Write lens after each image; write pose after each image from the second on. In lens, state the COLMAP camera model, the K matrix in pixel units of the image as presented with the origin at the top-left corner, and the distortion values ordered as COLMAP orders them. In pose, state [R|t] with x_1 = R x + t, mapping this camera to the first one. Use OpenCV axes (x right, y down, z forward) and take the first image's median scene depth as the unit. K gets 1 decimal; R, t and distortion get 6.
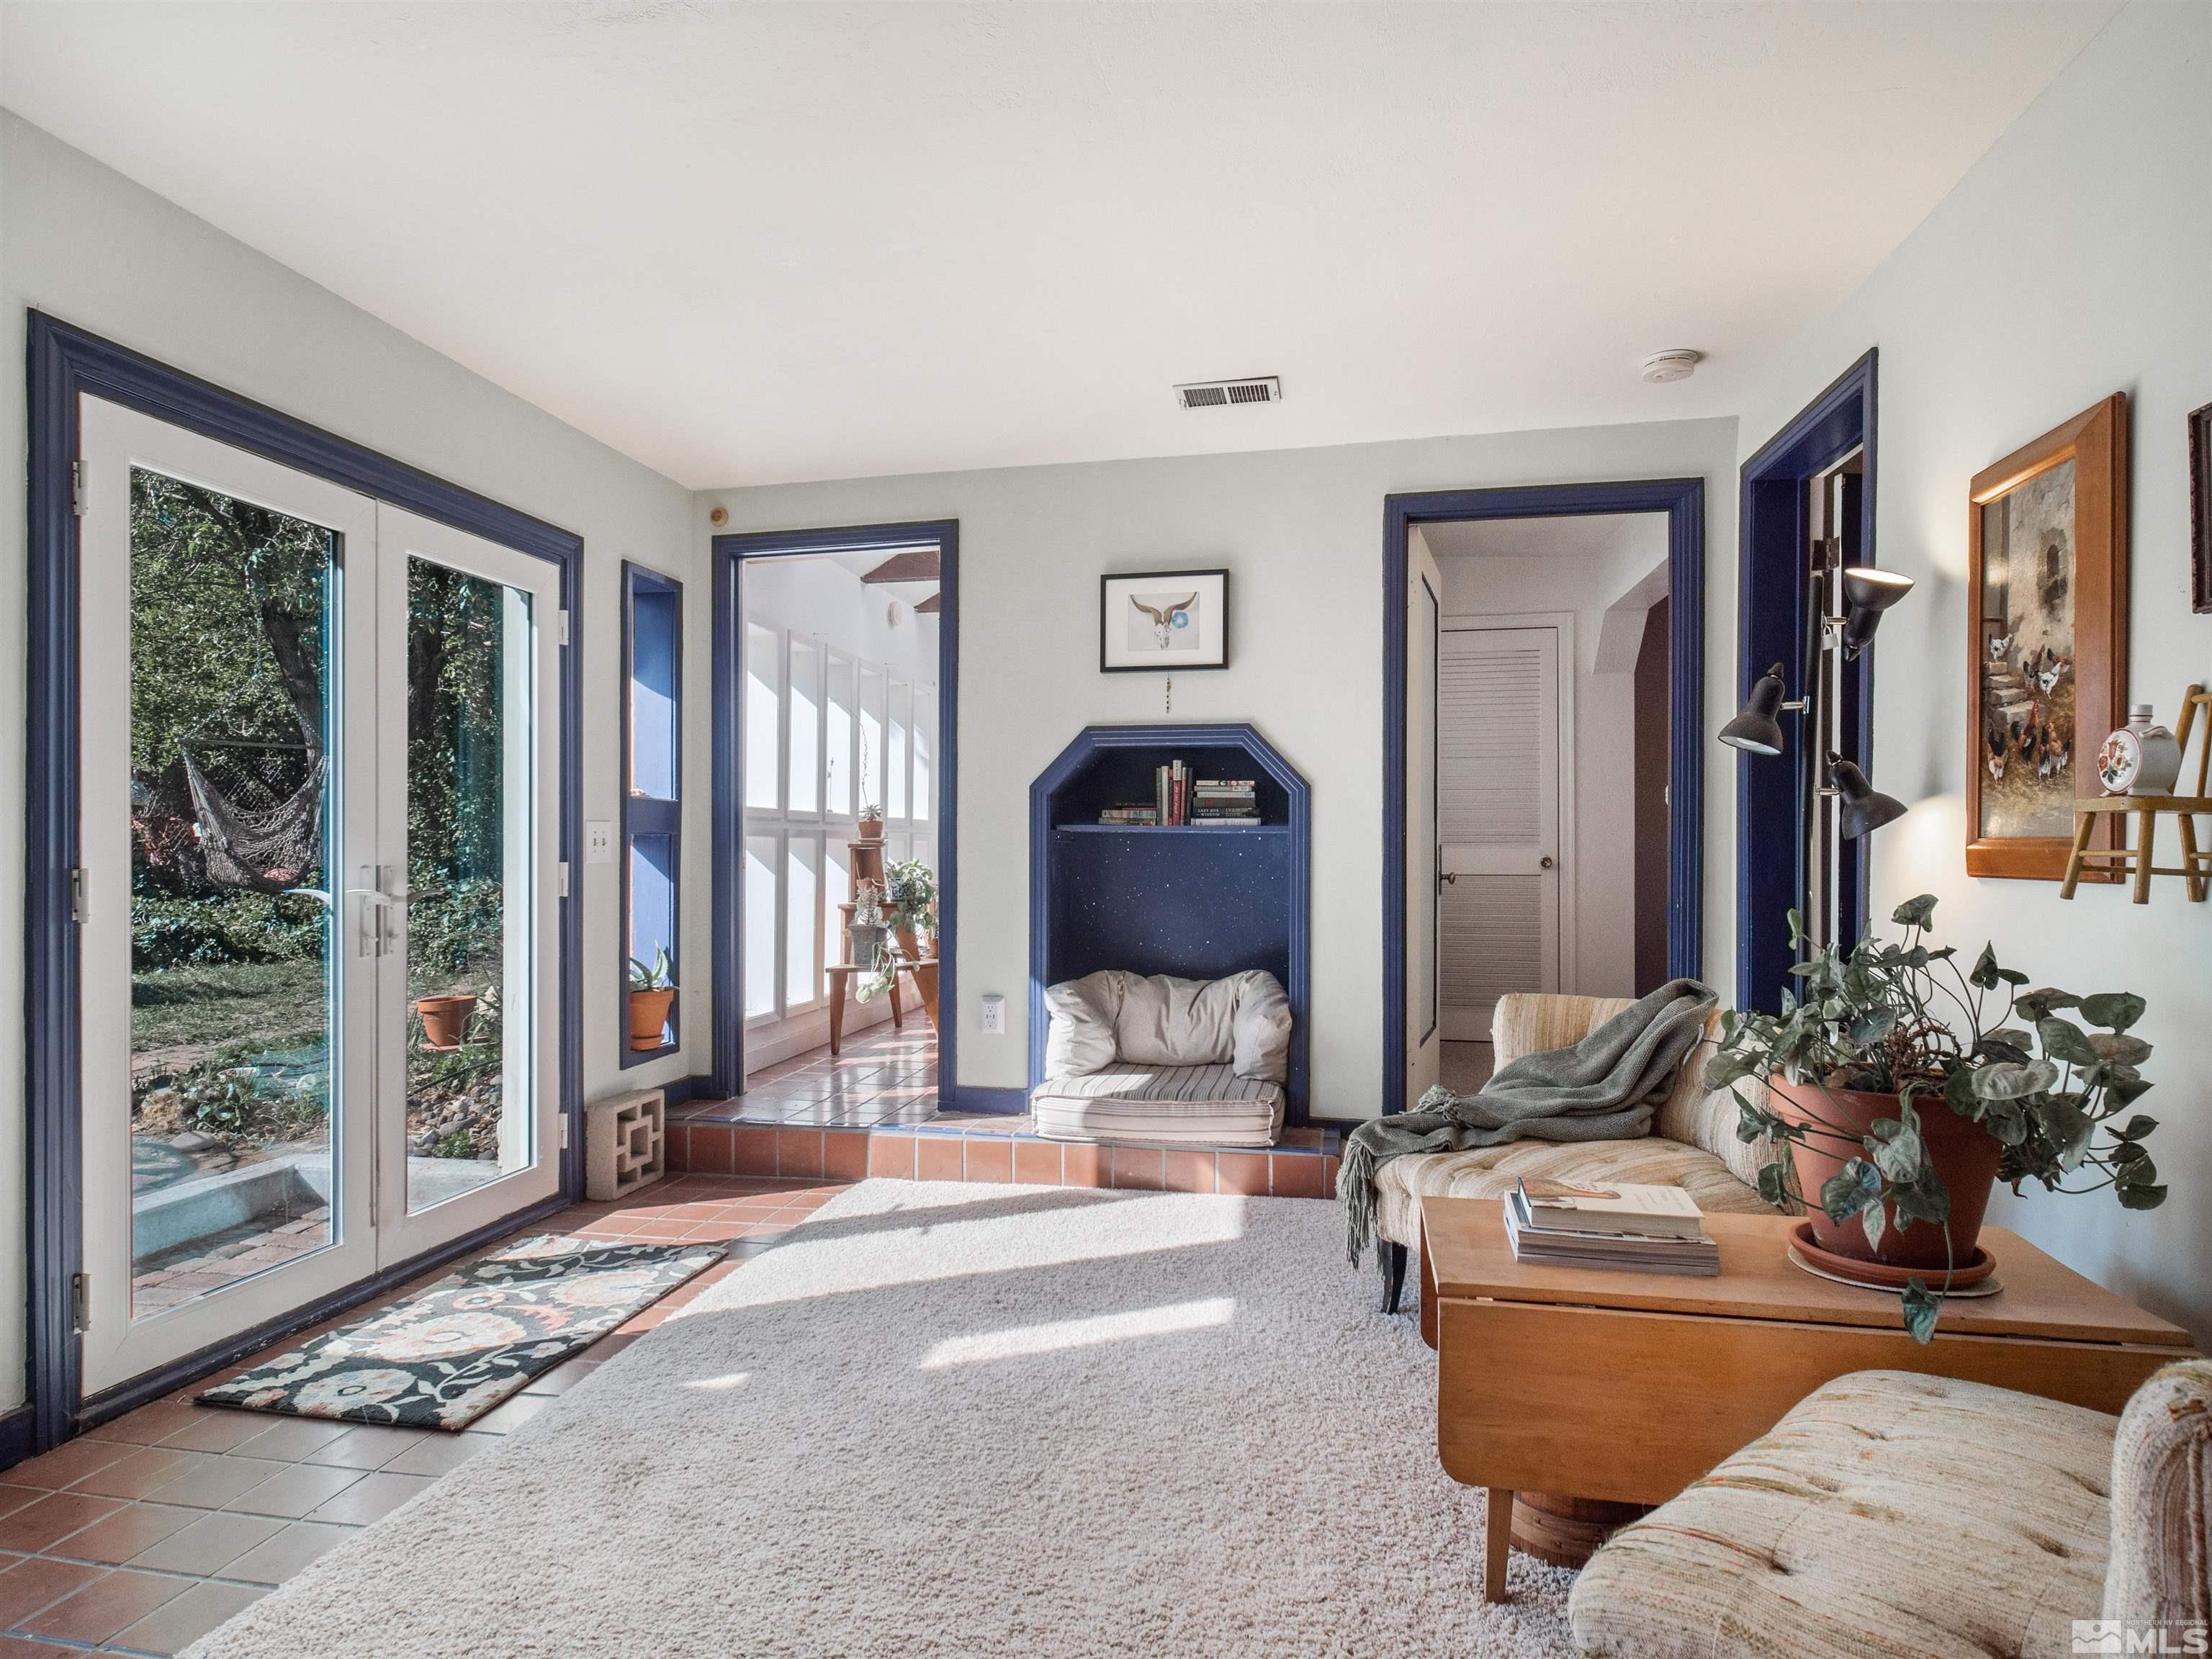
lens RADIAL K [[1216.5, 0, 1088.5], [0, 1216.5, 846.4], [0, 0, 1]] dist [0.003201, -0.003436]
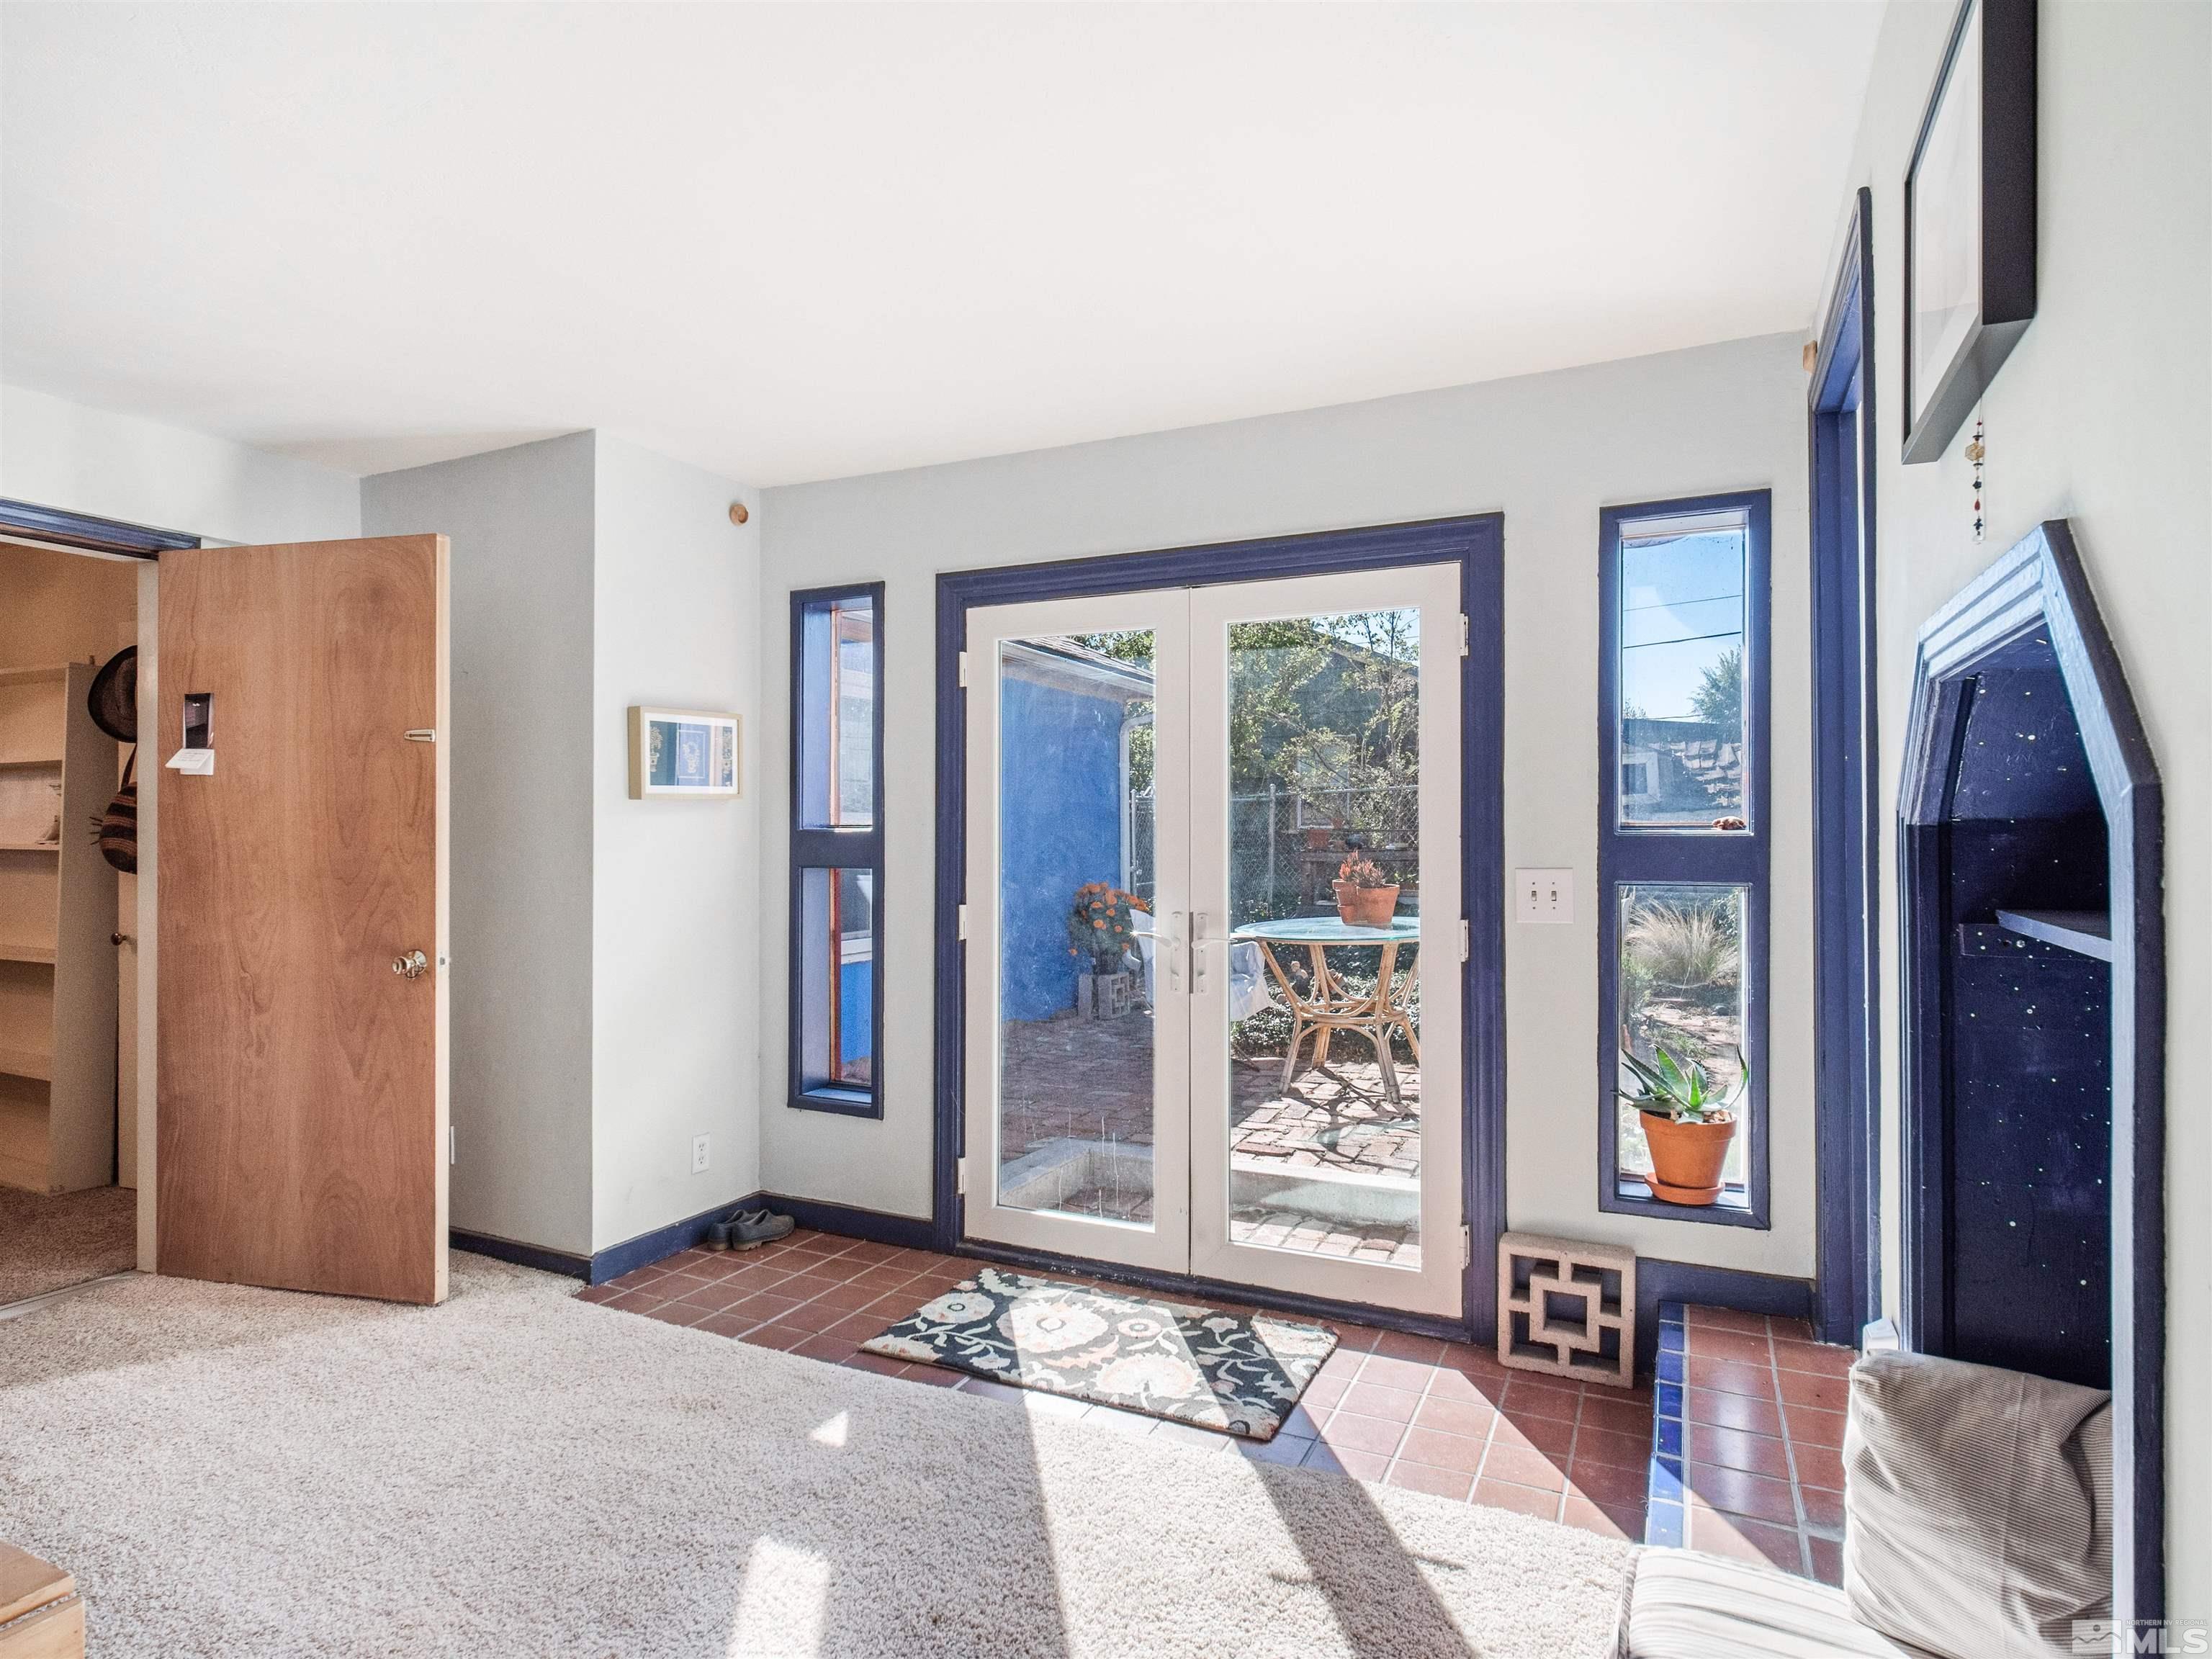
lens RADIAL K [[1216.5, 0, 1089.3], [0, 1216.5, 820.7], [0, 0, 1]] dist [0.003201, -0.003436]
pose [[-0.243217, -0.012616, -0.969890, 0.527793], [0.005937, 0.999877, -0.014495, -0.053045], [0.969954, -0.009283, -0.243113, 1.174653]]
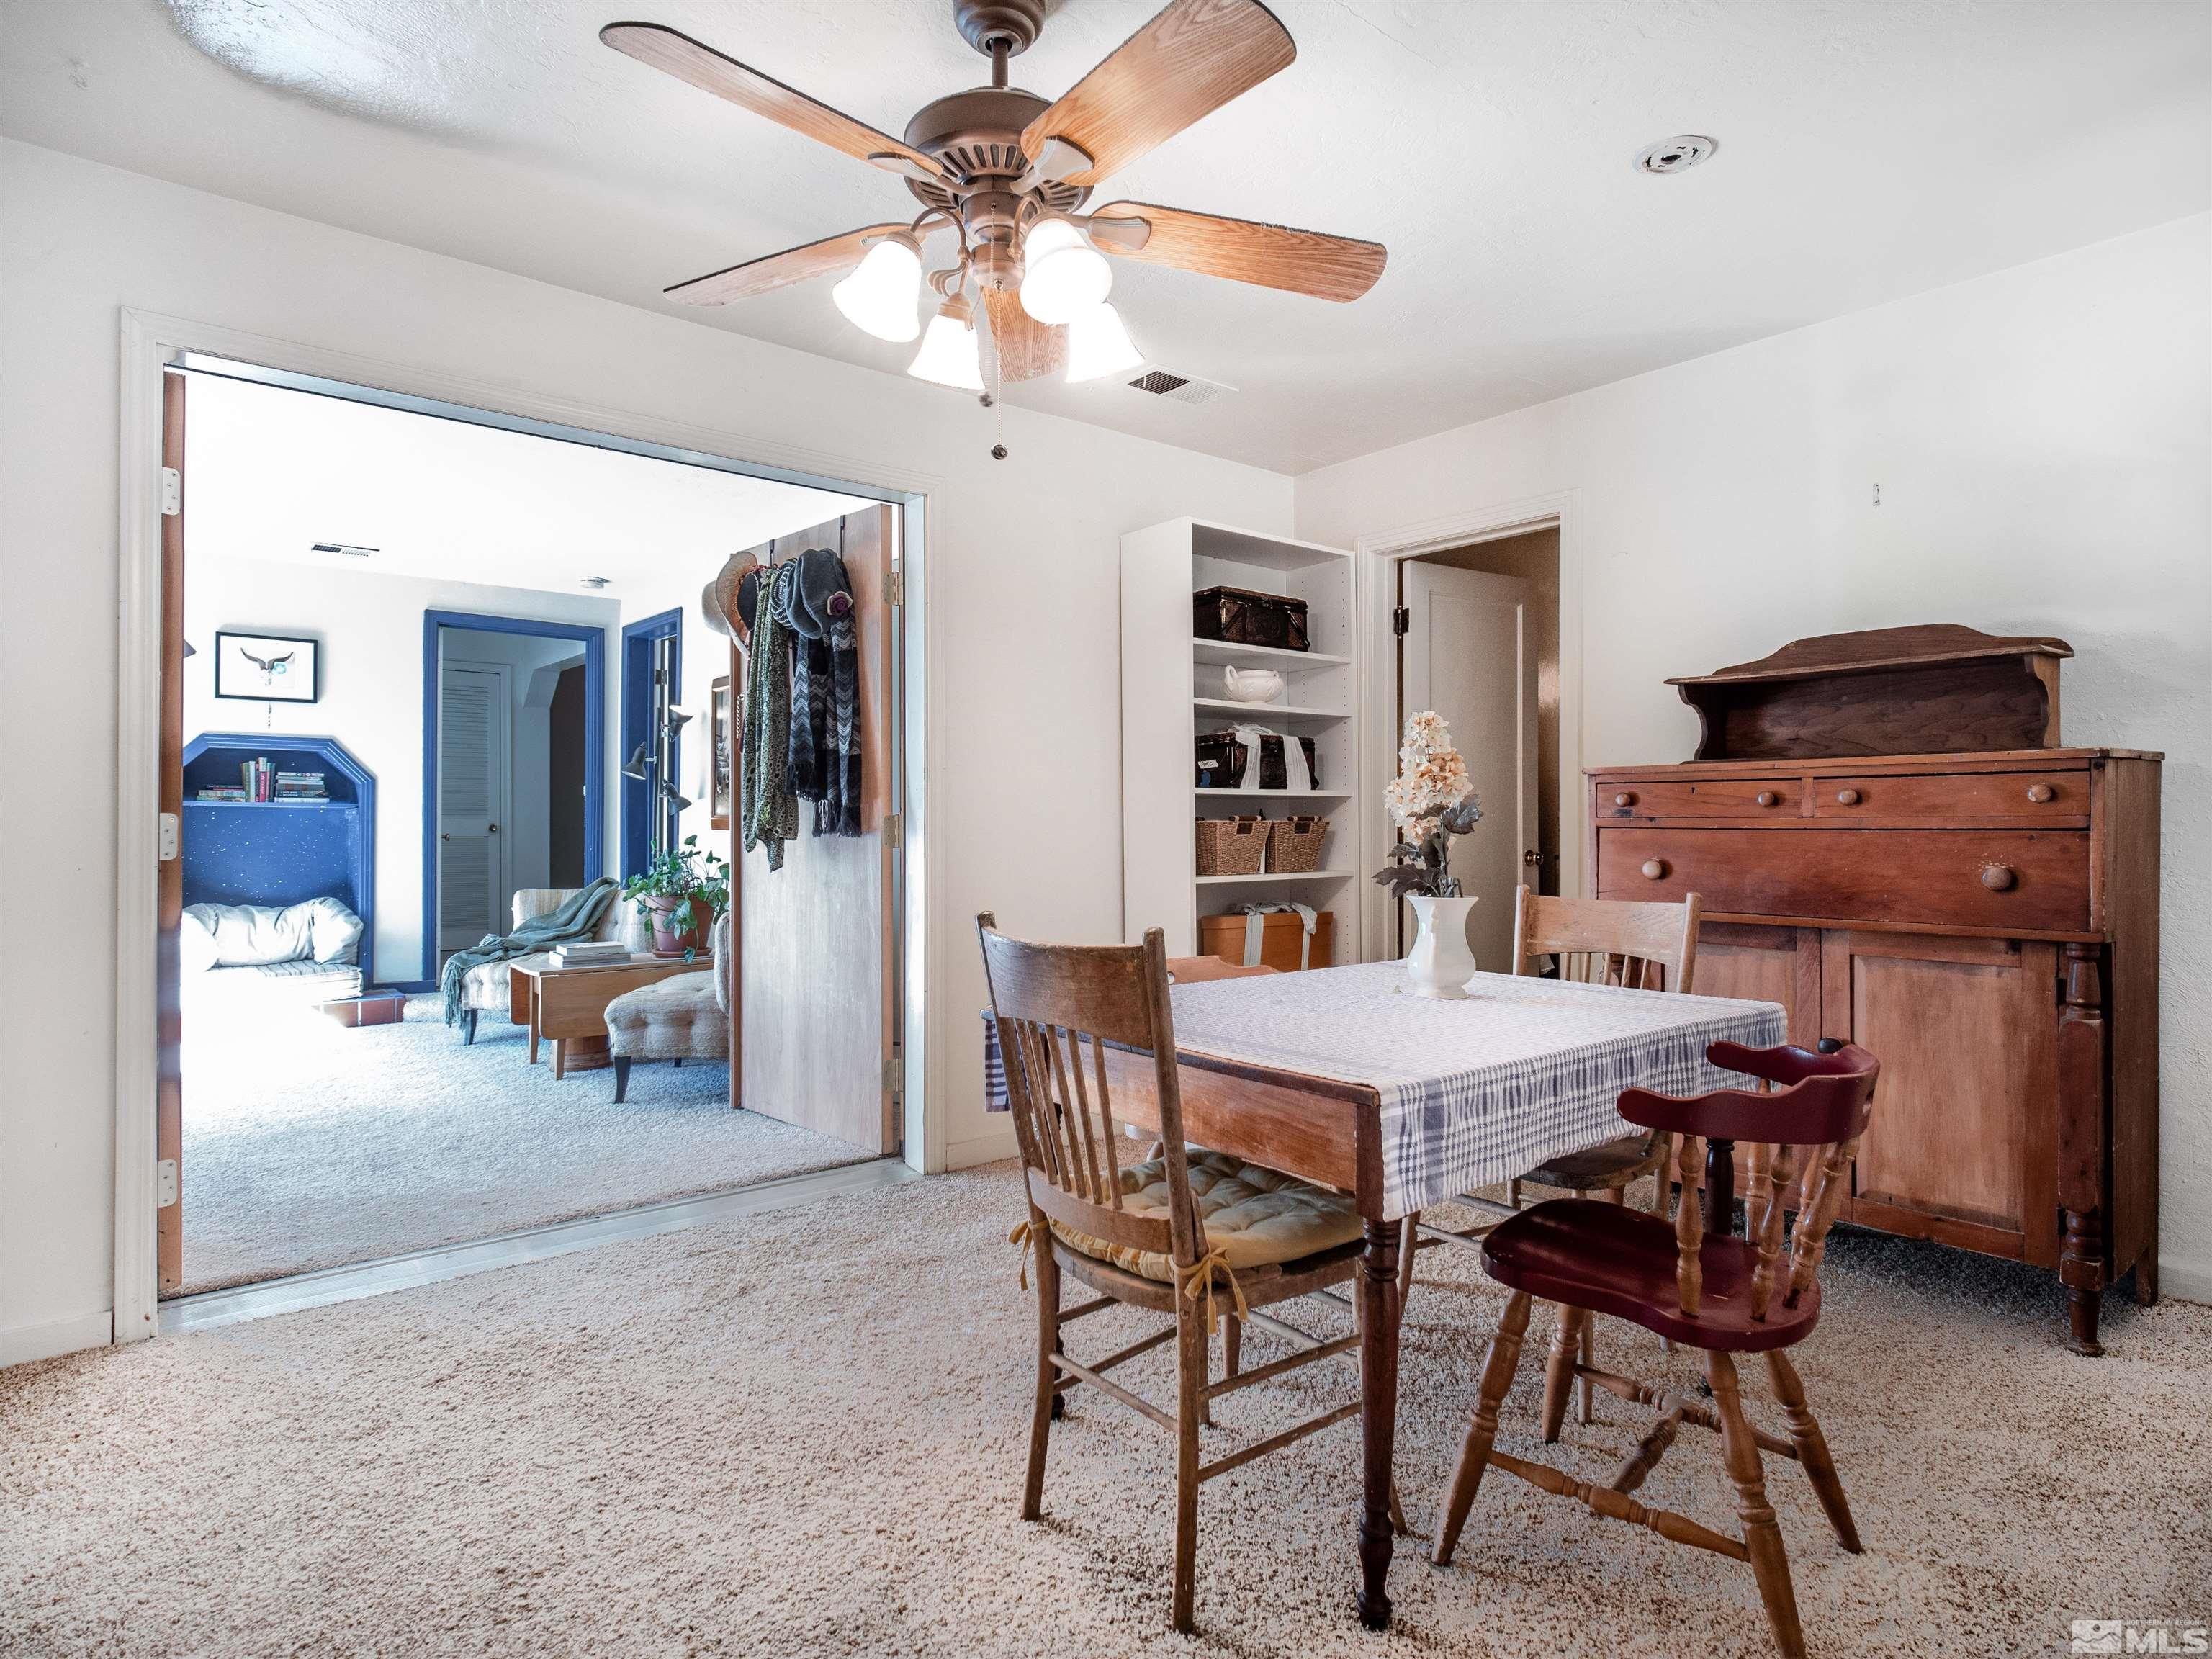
lens RADIAL K [[1216.5, 0, 1091.3], [0, 1216.5, 828.5], [0, 0, 1]] dist [0.003201, -0.003436]
pose [[0.628816, -0.000133, 0.777554, -0.592070], [-0.004892, 0.999980, 0.004127, 0.005188], [-0.777539, -0.006399, 0.628802, -0.948999]]
